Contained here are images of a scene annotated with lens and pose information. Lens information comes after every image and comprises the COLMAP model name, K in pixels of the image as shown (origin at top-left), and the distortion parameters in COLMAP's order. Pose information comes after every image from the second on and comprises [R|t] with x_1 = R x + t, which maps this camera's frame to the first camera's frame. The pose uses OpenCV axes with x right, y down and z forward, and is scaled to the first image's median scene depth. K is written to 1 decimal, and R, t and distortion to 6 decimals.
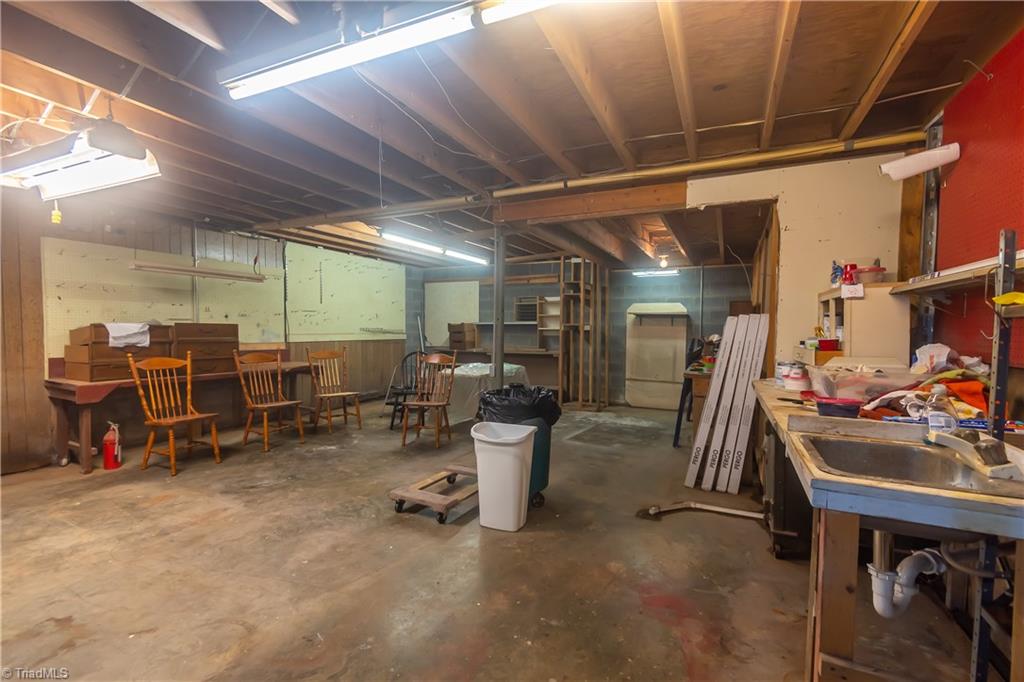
lens RADIAL K [[454.7, 0, 518.7], [0, 454.7, 344.0], [0, 0, 1]] dist [0.000077, -0.000759]
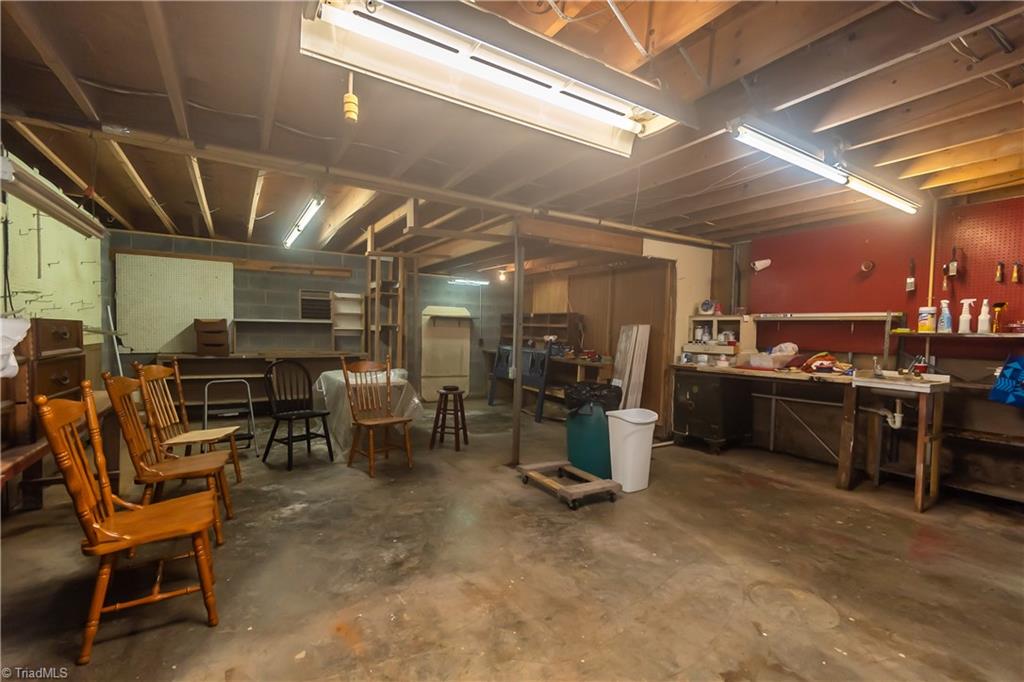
lens RADIAL K [[454.7, 0, 518.7], [0, 454.7, 344.0], [0, 0, 1]] dist [0.000077, -0.000759]
pose [[0.546373, -0.020706, 0.837286, -1.056273], [0.013022, 0.999784, 0.016228, -0.027801], [-0.837441, 0.002036, 0.546524, 0.467602]]
